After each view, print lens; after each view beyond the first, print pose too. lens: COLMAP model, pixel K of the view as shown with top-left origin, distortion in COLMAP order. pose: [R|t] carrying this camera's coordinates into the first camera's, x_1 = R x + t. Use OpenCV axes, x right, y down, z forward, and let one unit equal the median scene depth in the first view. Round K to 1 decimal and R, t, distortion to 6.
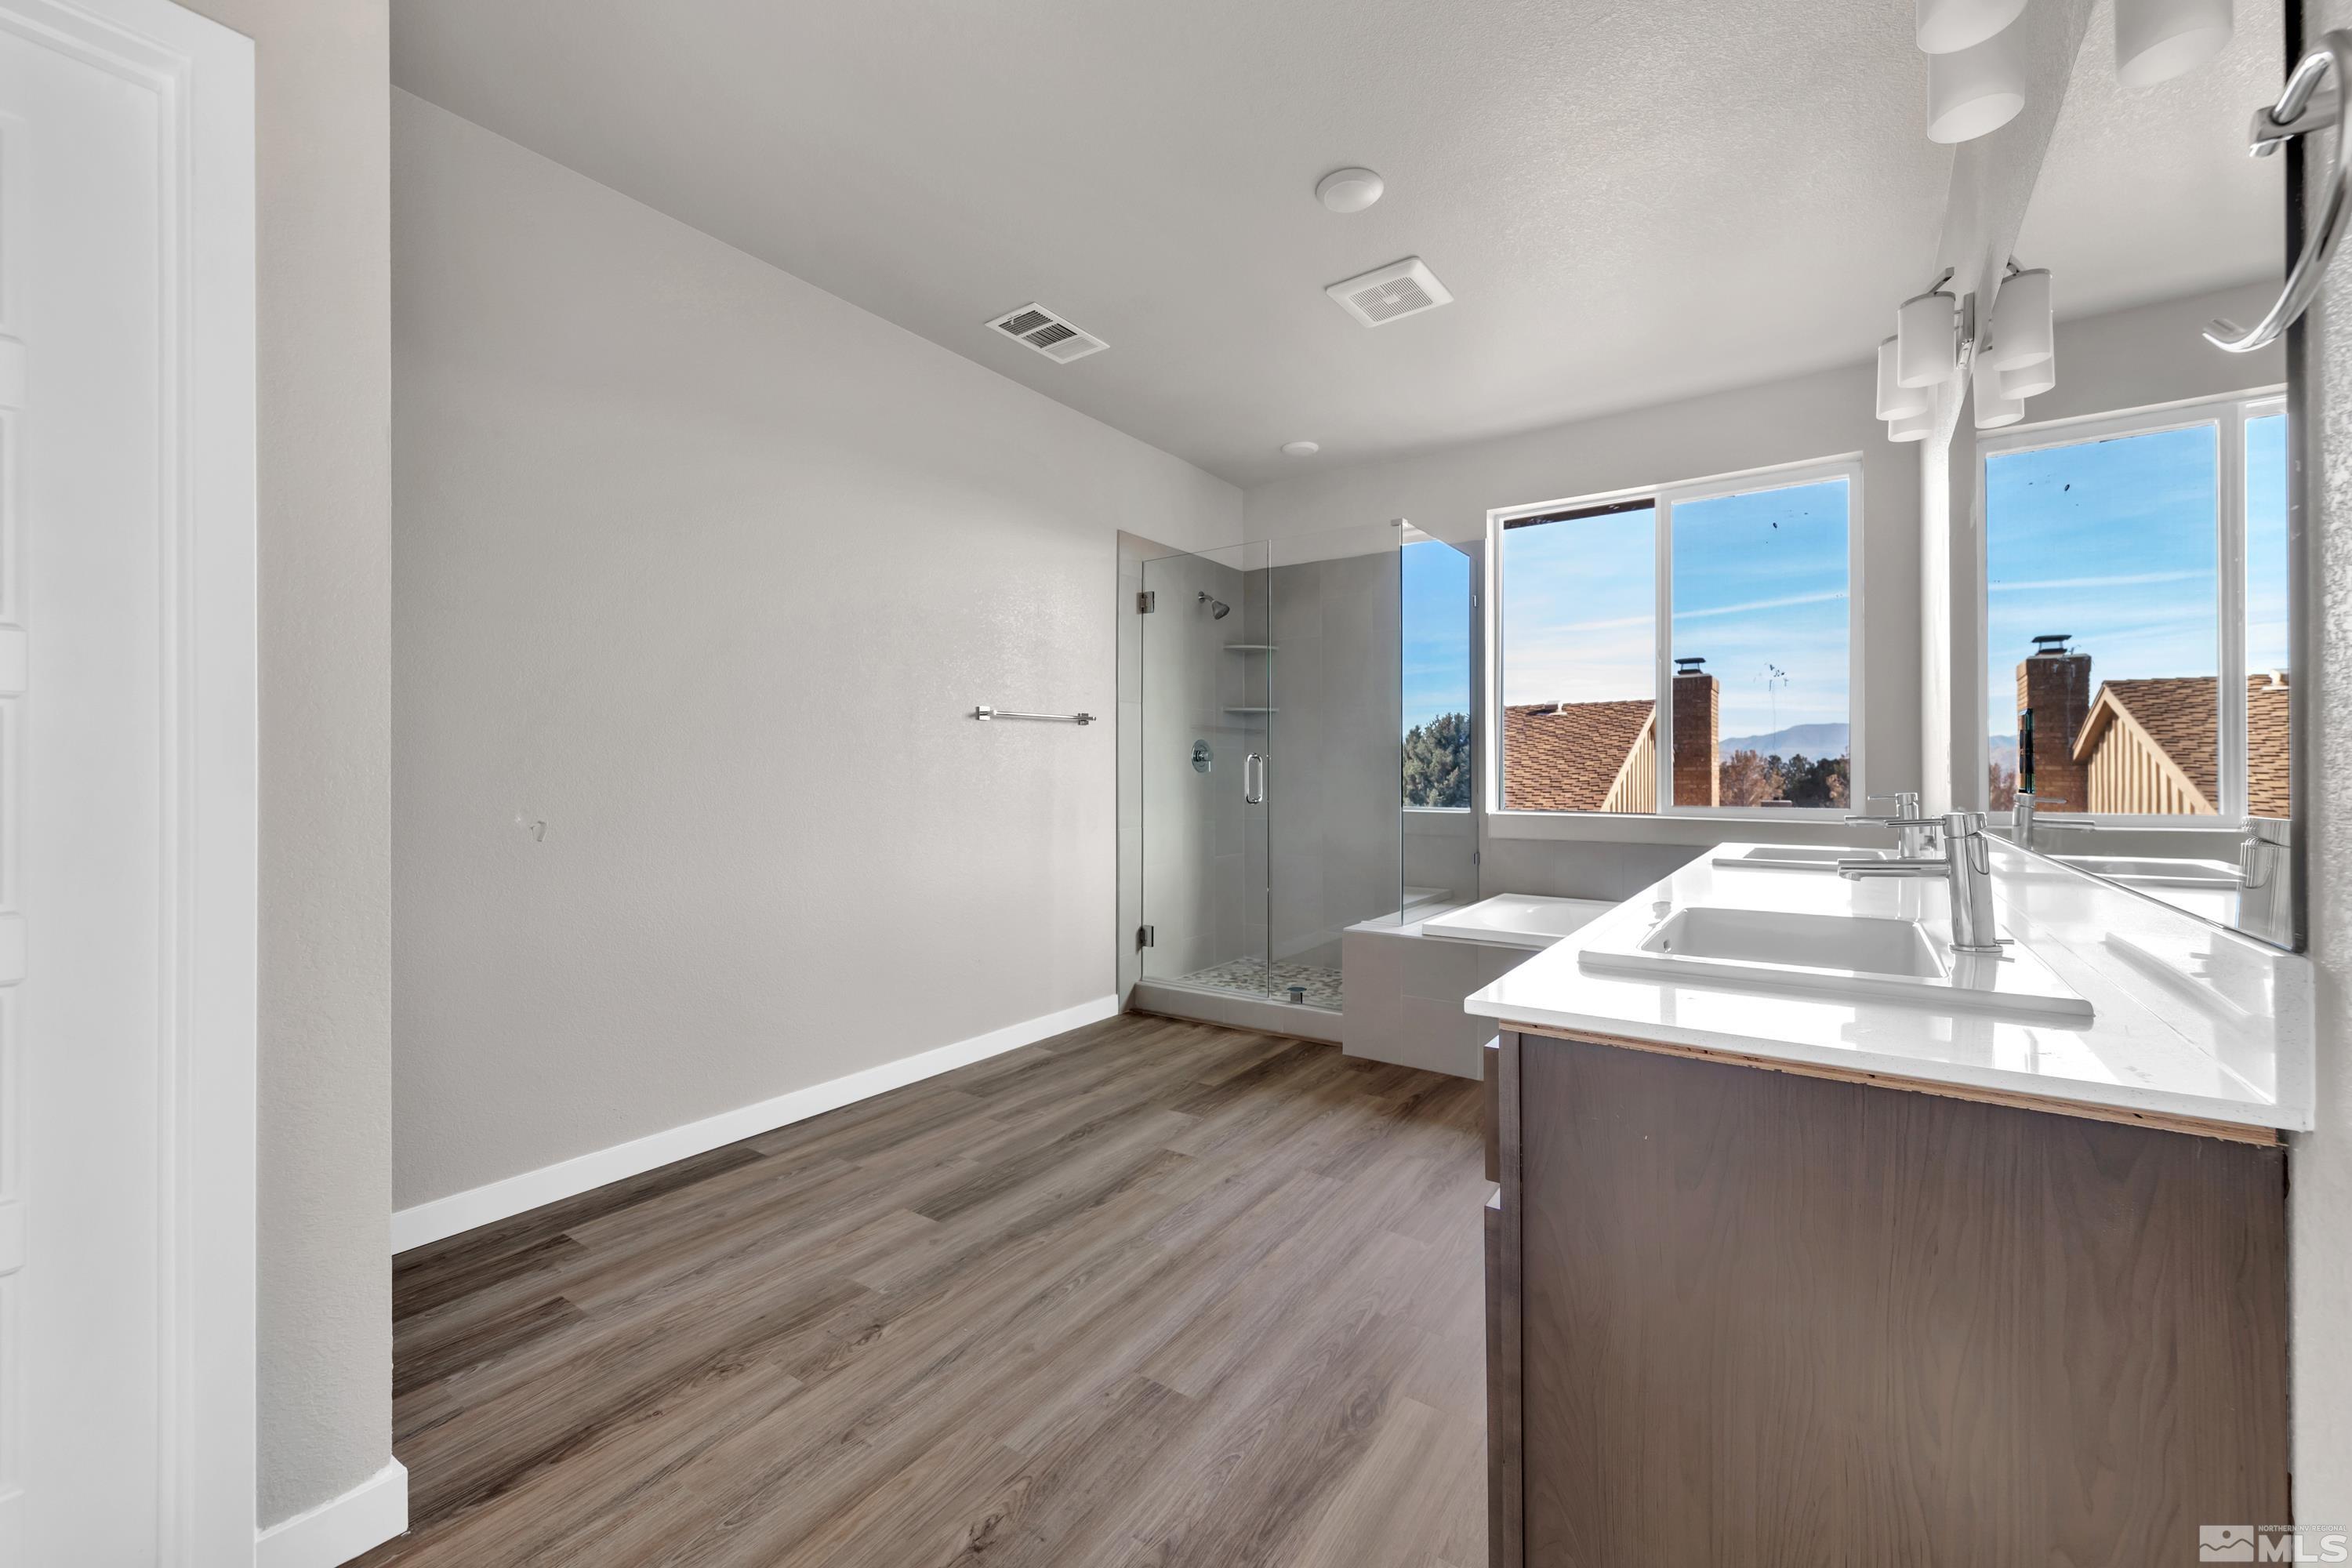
lens RADIAL K [[938.7, 0, 1231.1], [0, 938.7, 766.8], [0, 0, 1]] dist [0.000149, 0.000001]
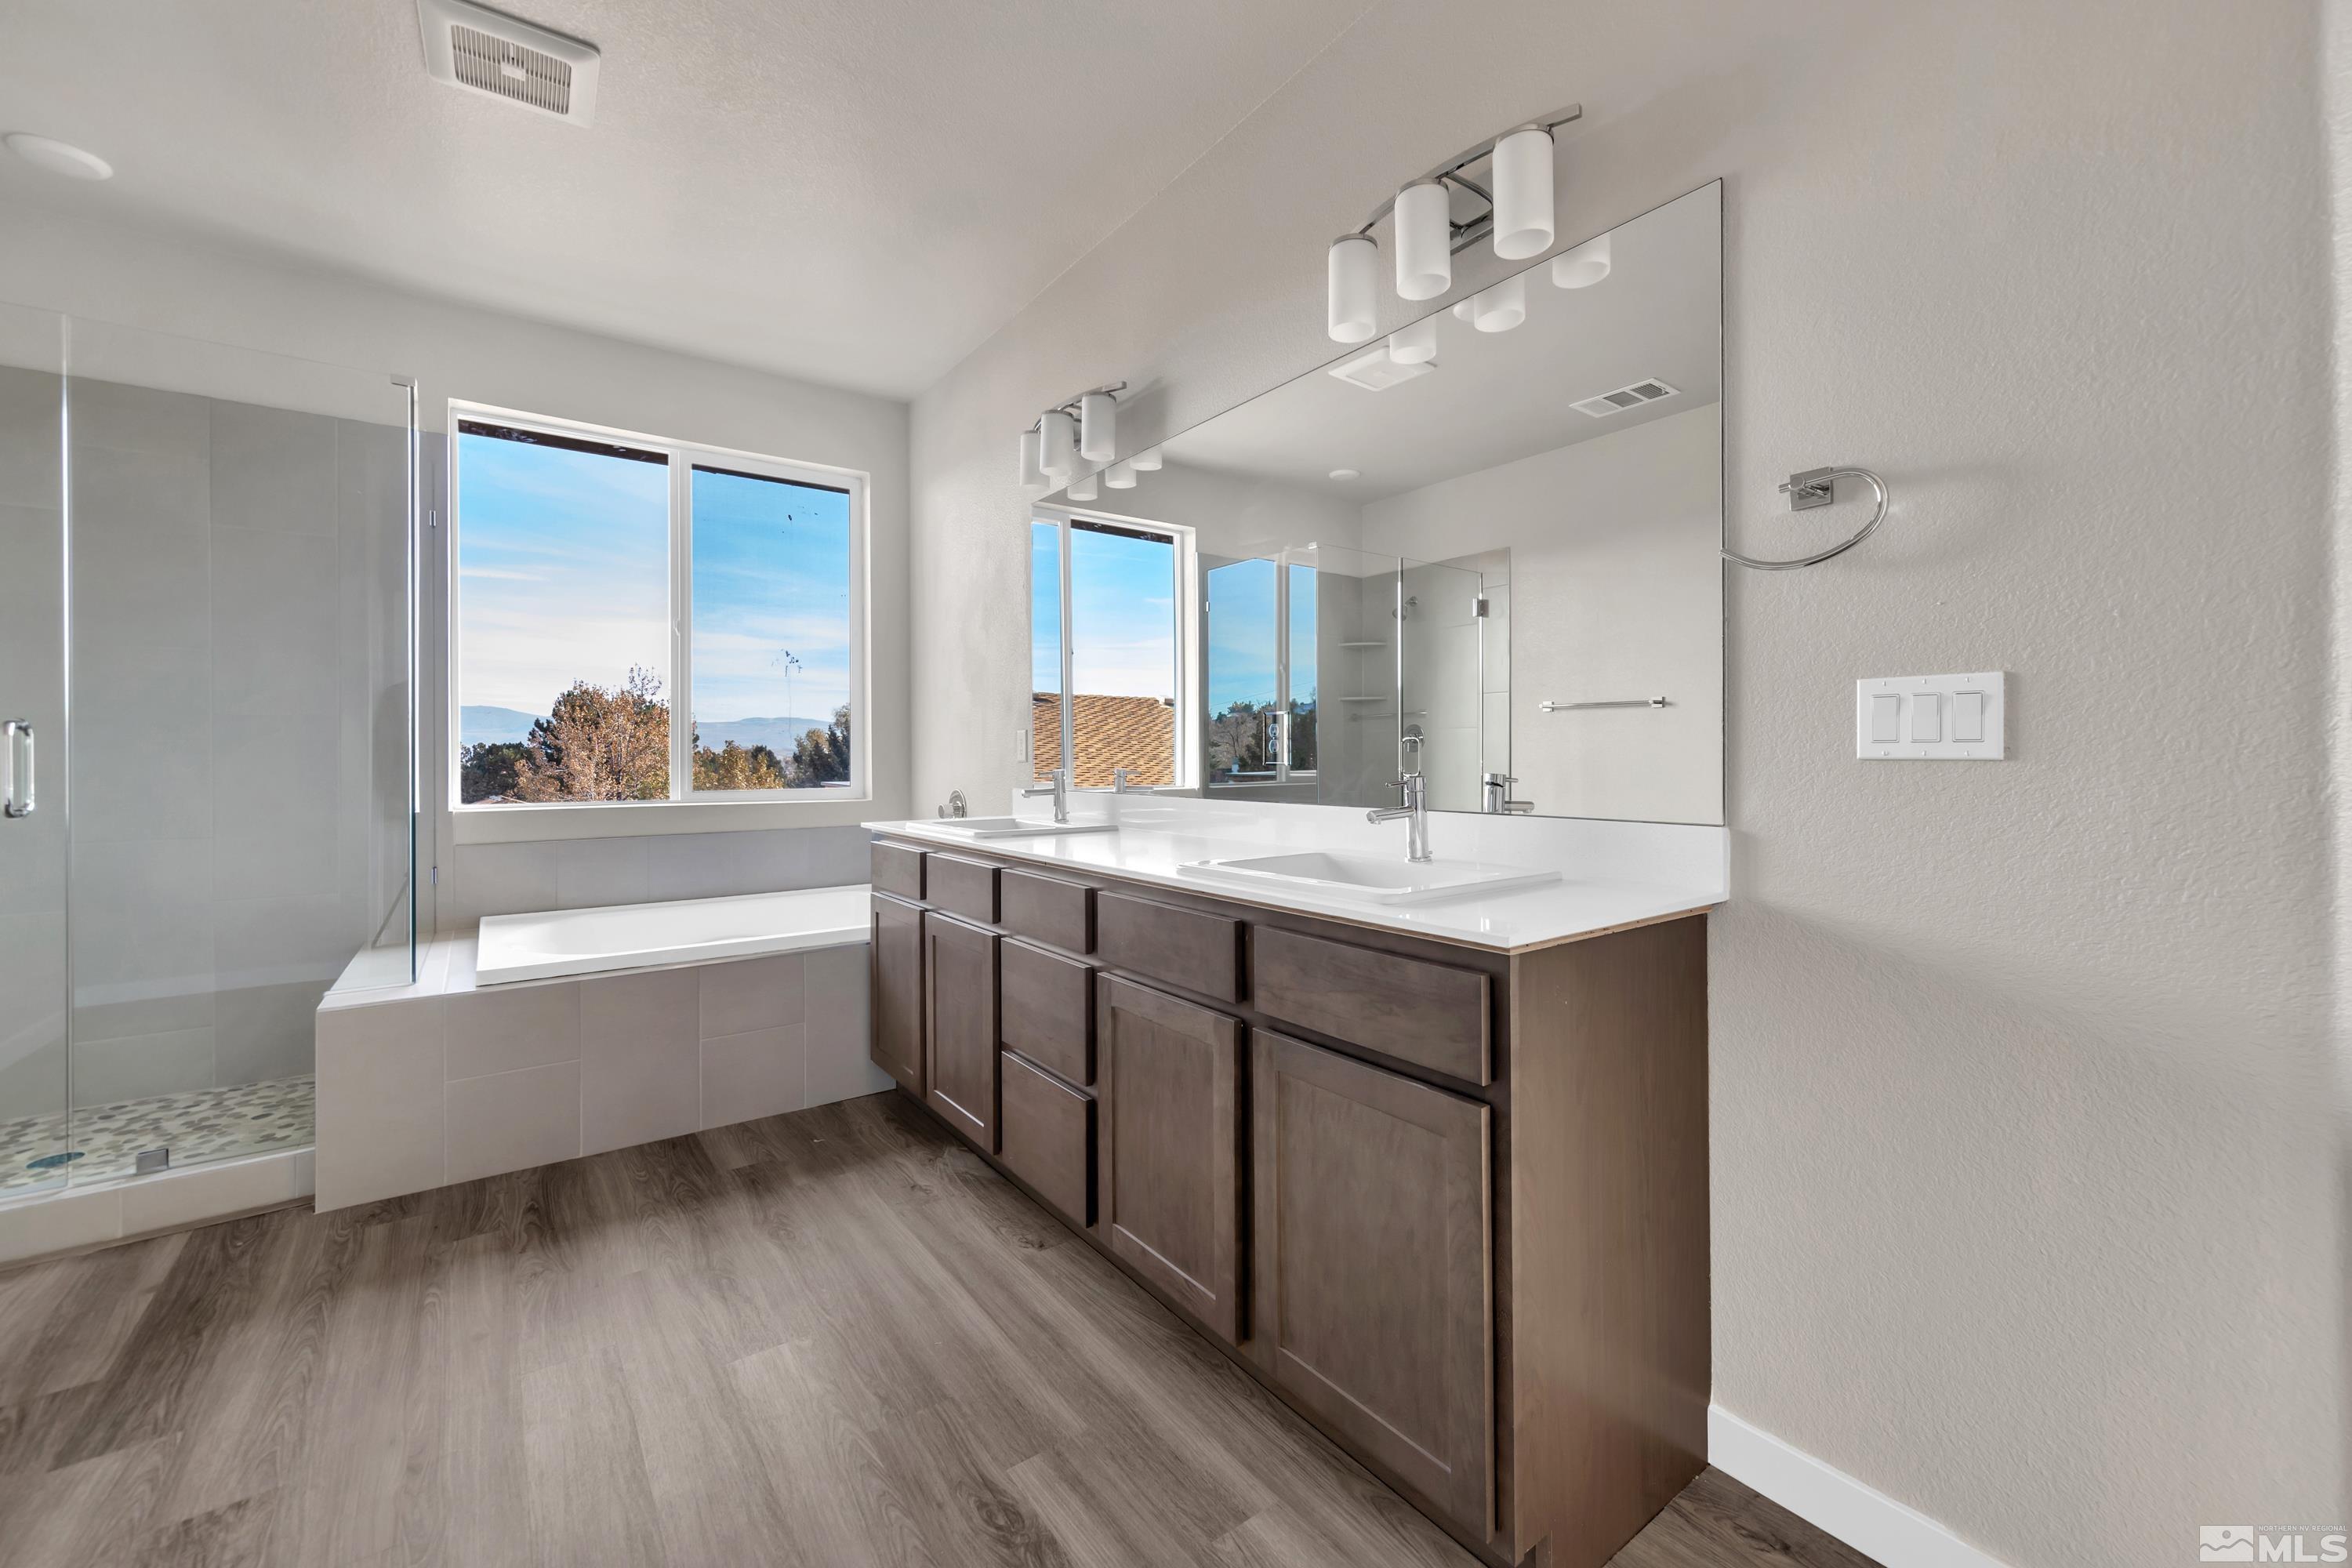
lens RADIAL K [[937.9, 0, 1182.7], [0, 937.9, 750.6], [0, 0, 1]] dist [0.000039, -0.000303]
pose [[0.339183, 0.002496, 0.940717, -0.290760], [-0.000241, 0.999997, -0.002566, 0.003820], [-0.940720, 0.000644, 0.339182, 0.278437]]
